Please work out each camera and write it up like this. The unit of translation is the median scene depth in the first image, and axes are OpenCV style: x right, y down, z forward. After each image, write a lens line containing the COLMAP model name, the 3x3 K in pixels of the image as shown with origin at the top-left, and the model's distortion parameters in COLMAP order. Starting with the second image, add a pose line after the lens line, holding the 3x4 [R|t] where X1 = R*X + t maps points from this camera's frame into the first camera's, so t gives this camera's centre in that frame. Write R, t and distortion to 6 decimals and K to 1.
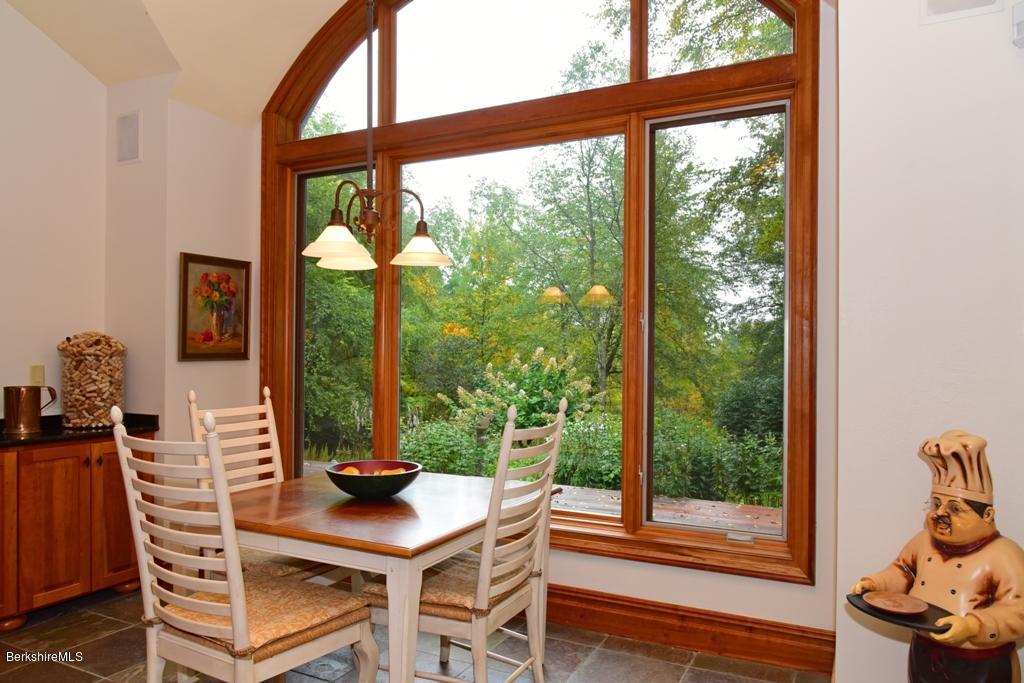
lens RADIAL K [[692.7, 0, 517.8], [0, 692.7, 349.2], [0, 0, 1]] dist [-0.037448, -0.000317]
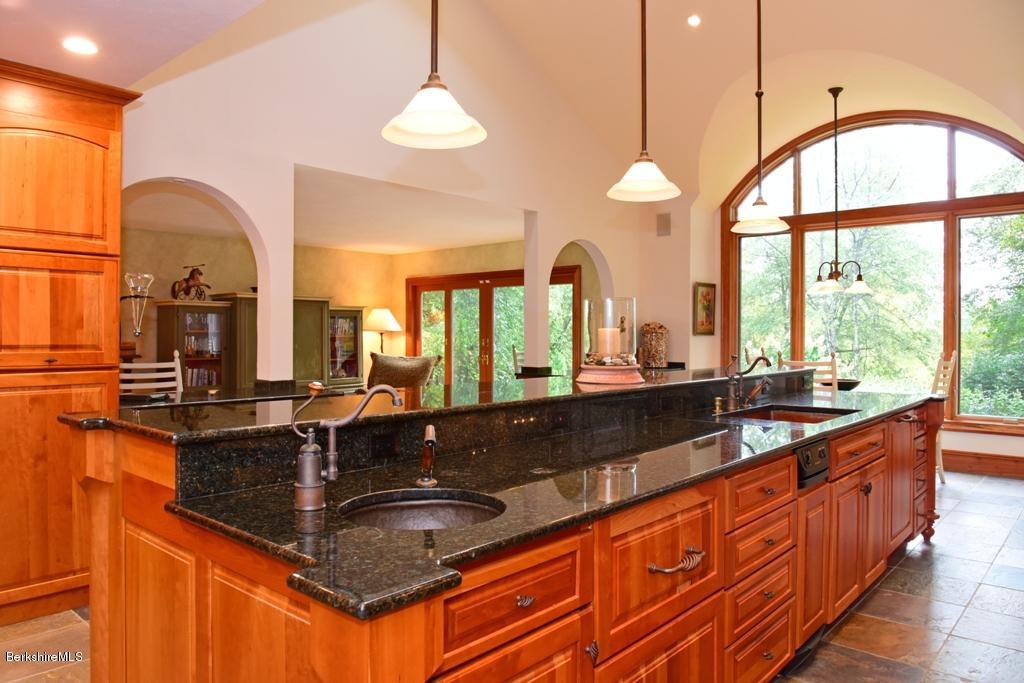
lens RADIAL K [[708.5, 0, 512.1], [0, 708.5, 330.4], [0, 0, 1]] dist [-0.035110, 0.001598]
pose [[0.966430, -0.002412, -0.256918, -0.473014], [0.002584, 0.999997, 0.000333, 0.000018], [0.256917, -0.000986, 0.966433, -1.132492]]
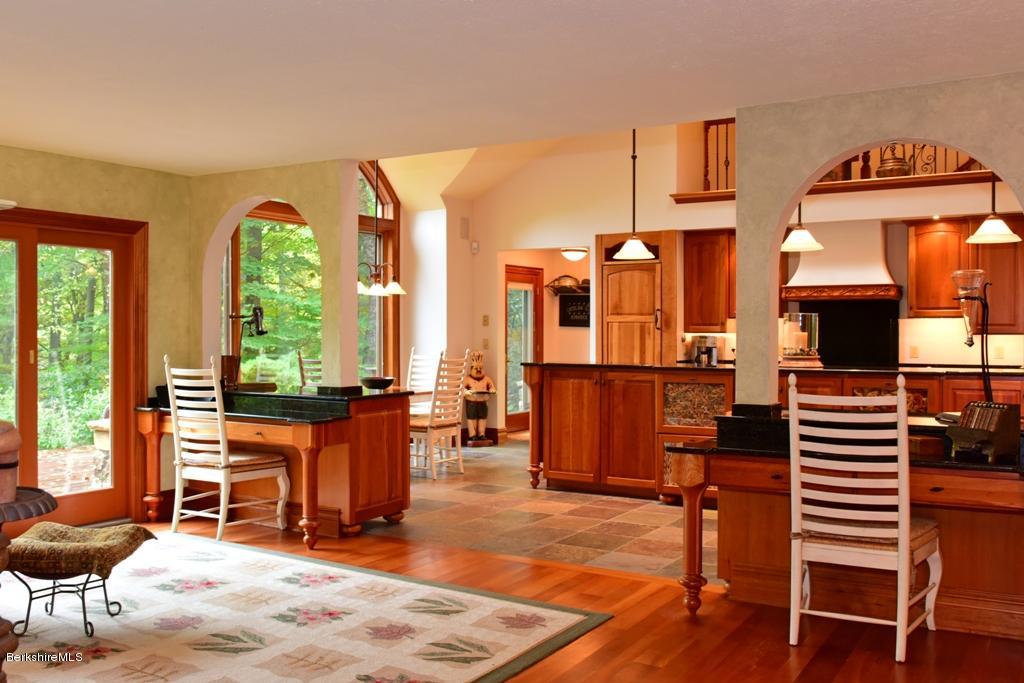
lens RADIAL K [[927.8, 0, 513.3], [0, 927.8, 330.2], [0, 0, 1]] dist [-0.013289, 0.003370]
pose [[0.063316, -0.005309, 0.997979, -2.454974], [-0.004401, 0.999975, 0.005599, -0.013674], [-0.997984, -0.004746, 0.063291, 0.225170]]
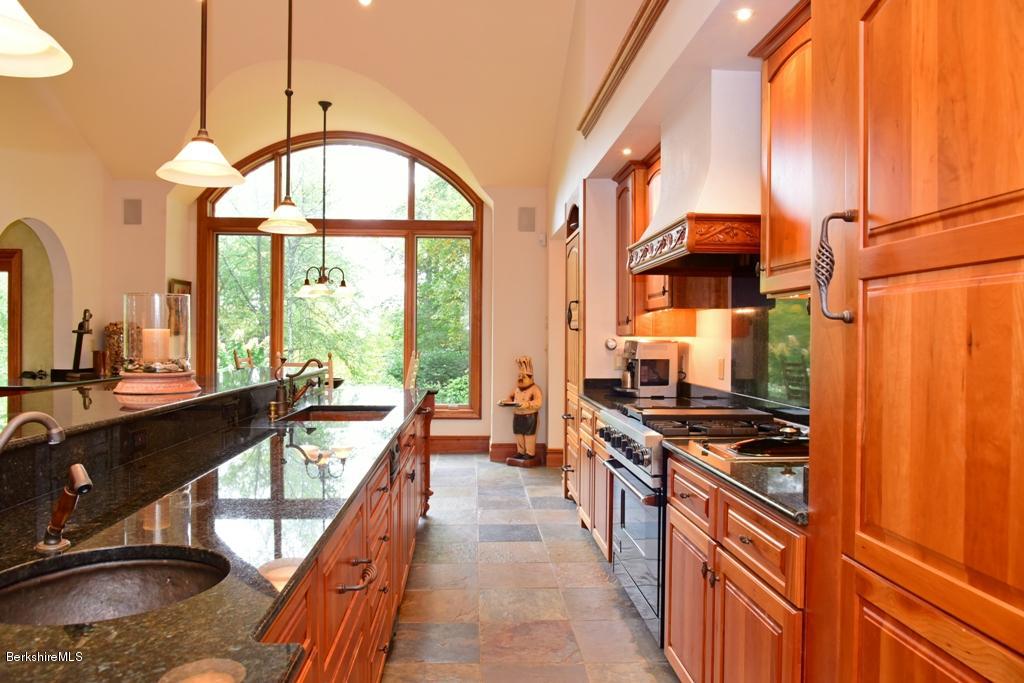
lens RADIAL K [[703.2, 0, 512.0], [0, 703.2, 341.5], [0, 0, 1]] dist [-0.038581, 0.009244]
pose [[0.865377, -0.002220, 0.501116, -0.630343], [-0.005181, 0.999897, 0.013376, -0.000361], [-0.501094, -0.014172, 0.865277, -1.078696]]
